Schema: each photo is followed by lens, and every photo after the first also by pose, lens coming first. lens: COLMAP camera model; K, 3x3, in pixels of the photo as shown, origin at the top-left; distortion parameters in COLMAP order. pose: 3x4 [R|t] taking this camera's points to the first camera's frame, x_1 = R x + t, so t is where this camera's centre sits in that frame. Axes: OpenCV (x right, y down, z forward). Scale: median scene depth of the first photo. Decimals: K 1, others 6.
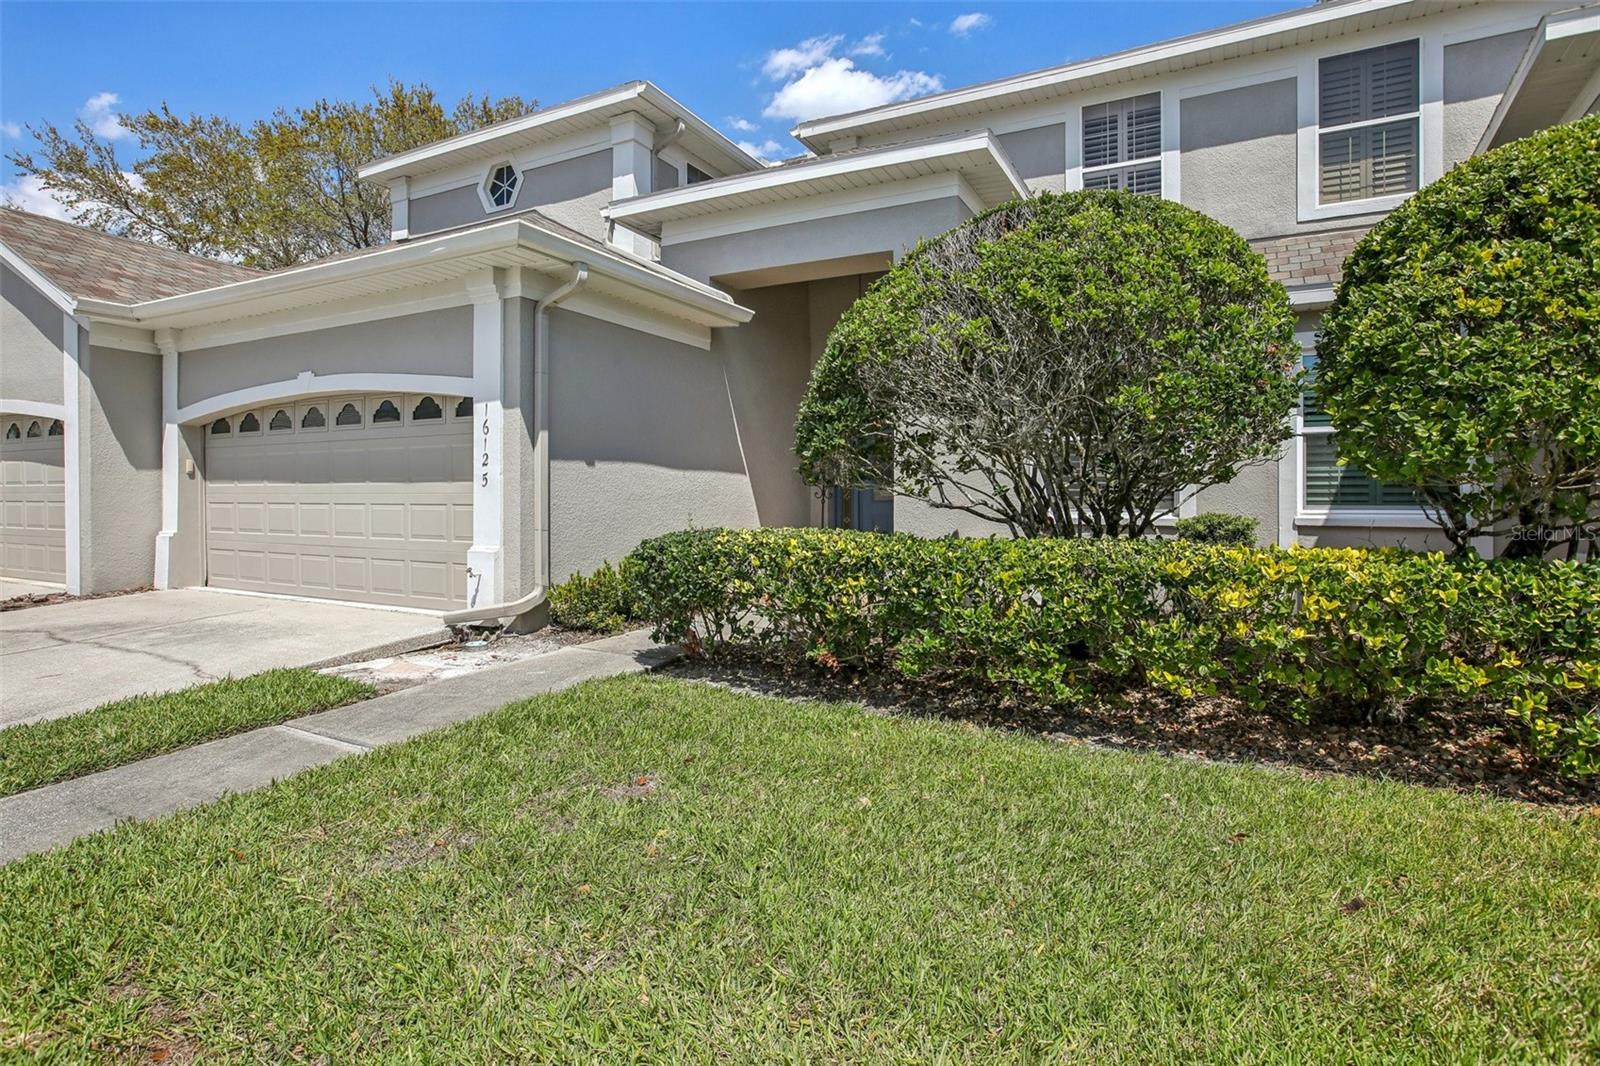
lens RADIAL K [[858.6, 0, 791.3], [0, 858.6, 512.2], [0, 0, 1]] dist [-0.020576, -0.000194]
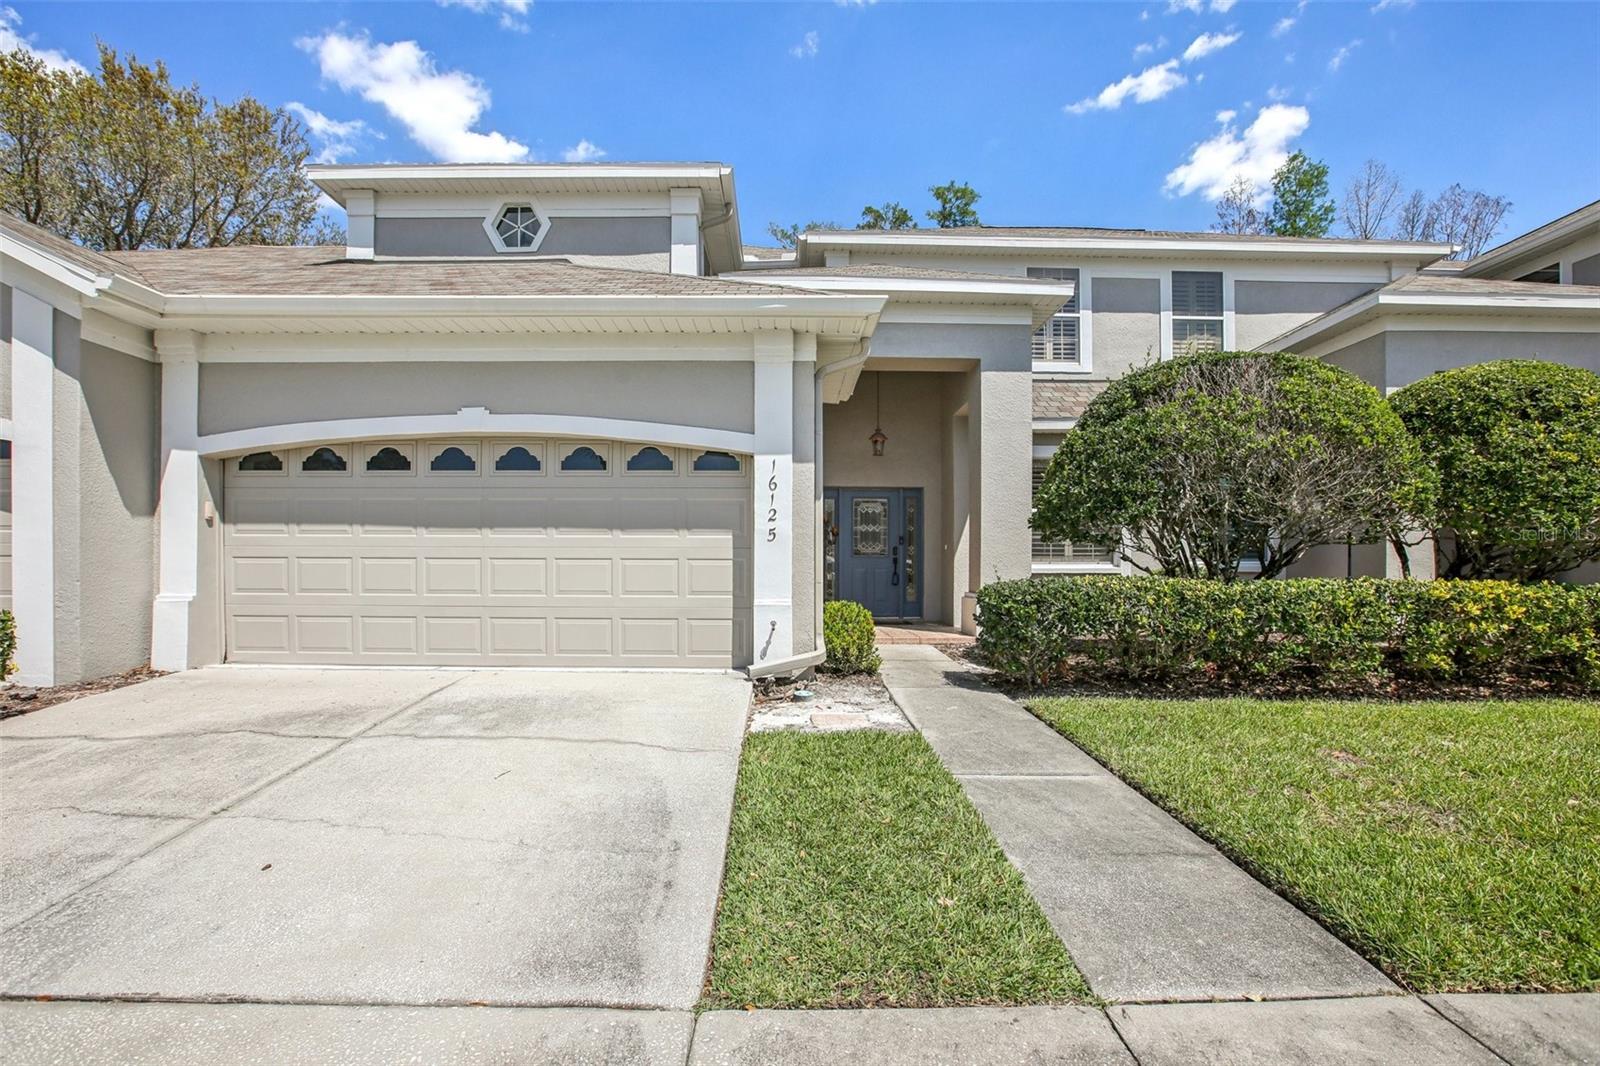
lens RADIAL K [[765.0, 0, 805.3], [0, 765.0, 572.3], [0, 0, 1]] dist [-0.027600, -0.000423]
pose [[0.872506, -0.002402, 0.488597, -0.630150], [0.004984, 0.999980, -0.003983, 0.009415], [-0.488577, 0.005910, 0.872501, 0.147956]]
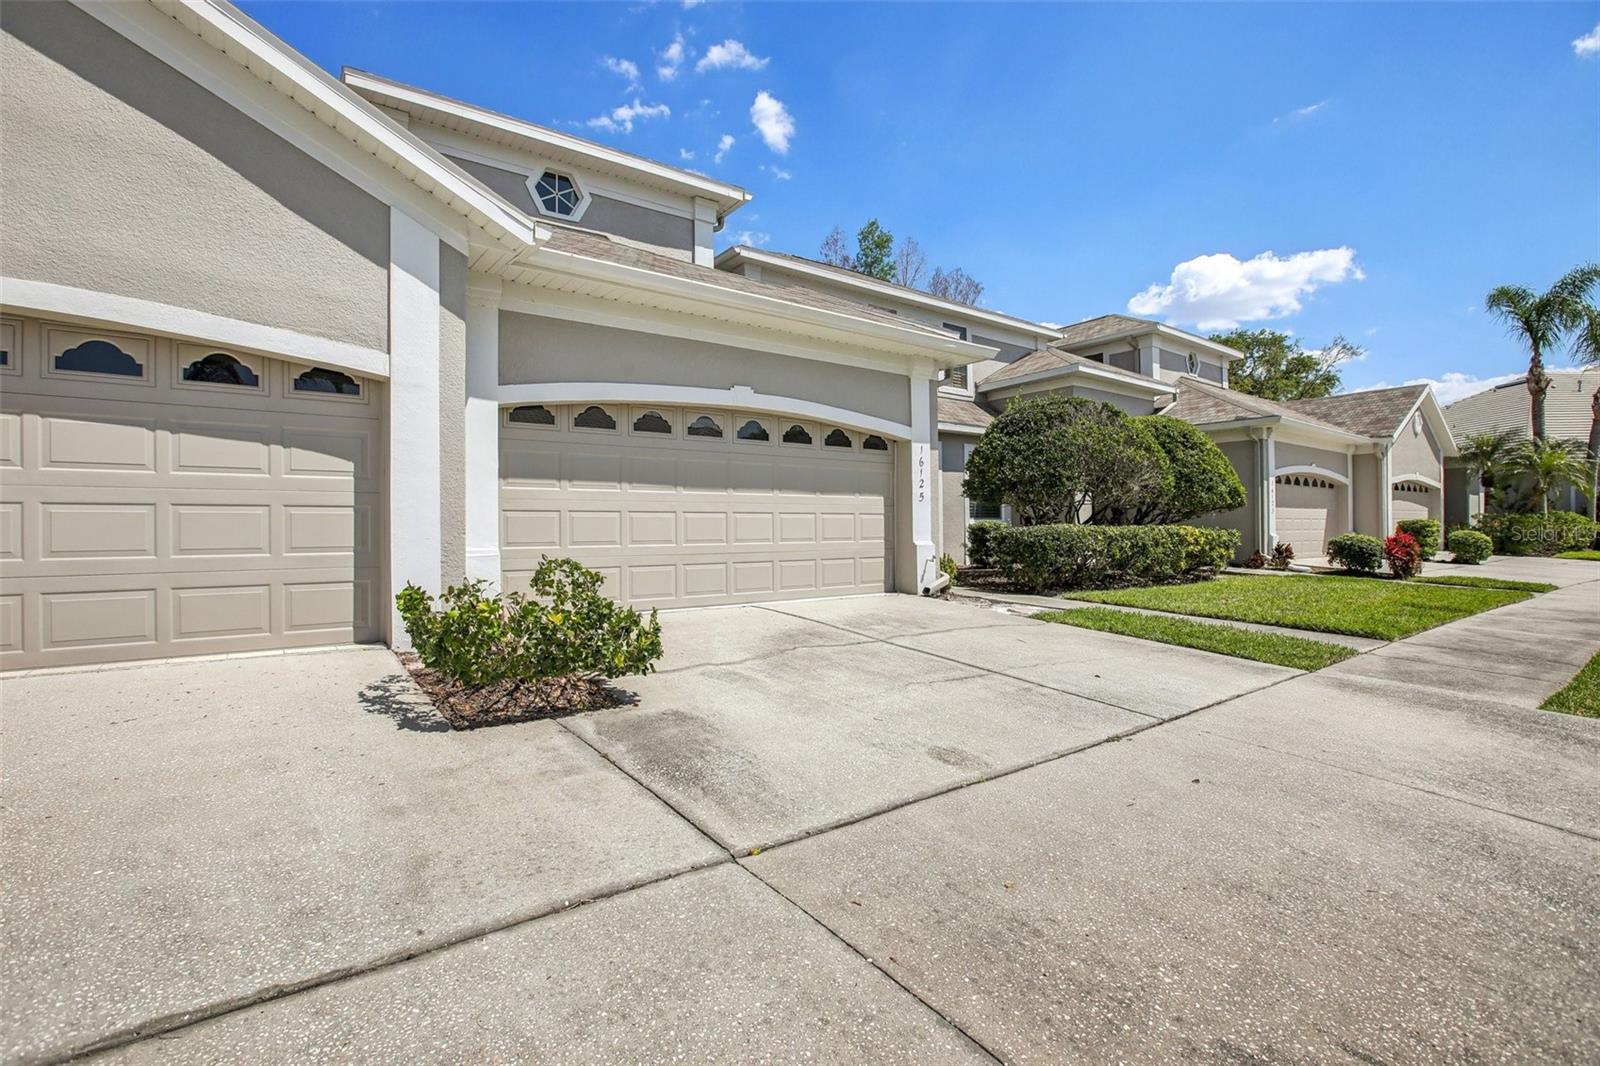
lens RADIAL K [[734.2, 0, 794.6], [0, 734.2, 525.4], [0, 0, 1]] dist [-0.068946, 0.059967]
pose [[0.423107, -0.003671, 0.906072, -1.315338], [0.013292, 0.999909, -0.002156, 0.009481], [-0.905982, 0.012955, 0.423117, 0.540624]]
